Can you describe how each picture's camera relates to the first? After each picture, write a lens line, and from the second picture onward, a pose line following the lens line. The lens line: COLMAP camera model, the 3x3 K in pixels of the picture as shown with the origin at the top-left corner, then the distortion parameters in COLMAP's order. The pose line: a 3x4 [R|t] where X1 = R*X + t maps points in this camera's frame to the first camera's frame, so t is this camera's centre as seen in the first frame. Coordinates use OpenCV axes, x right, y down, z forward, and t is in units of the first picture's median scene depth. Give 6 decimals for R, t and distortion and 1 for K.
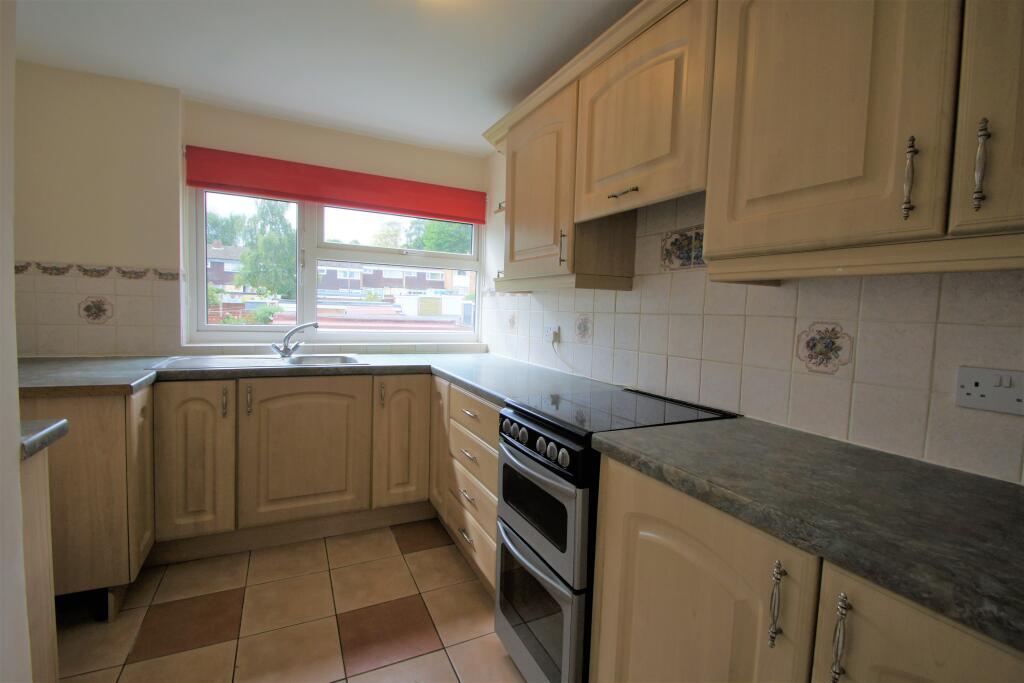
lens RADIAL K [[454.4, 0, 510.8], [0, 454.4, 337.1], [0, 0, 1]] dist [0.001775, -0.011371]
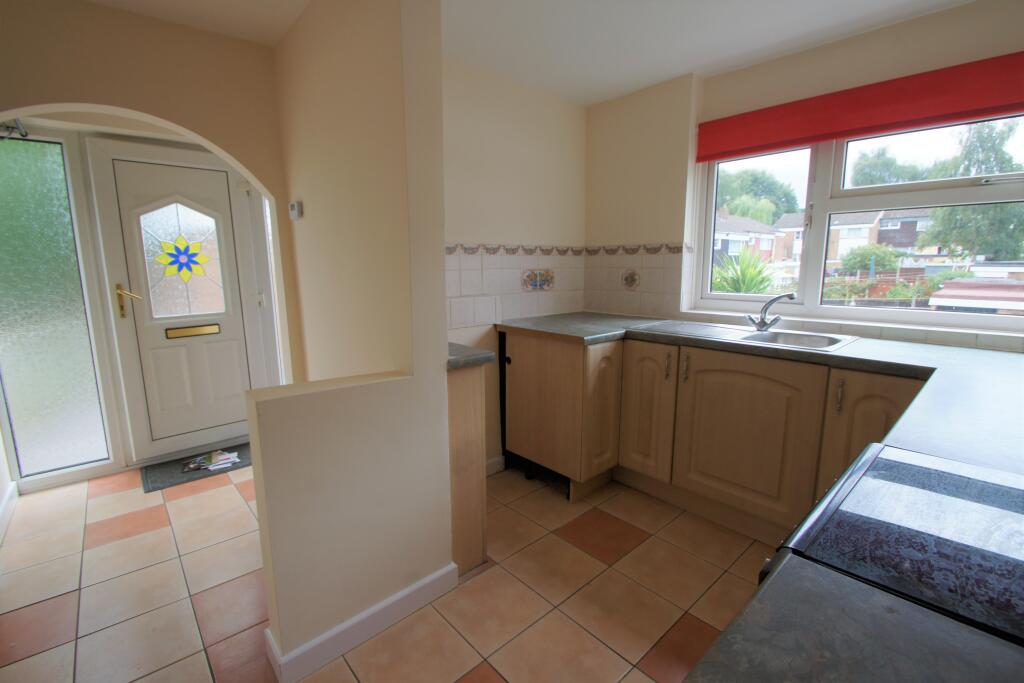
lens RADIAL K [[454.4, 0, 510.8], [0, 454.4, 337.1], [0, 0, 1]] dist [0.001775, -0.011371]
pose [[0.258313, 0.114184, -0.959289, 0.262990], [-0.043422, 0.993359, 0.106547, -0.019362], [0.965085, 0.014131, 0.261556, 0.308759]]
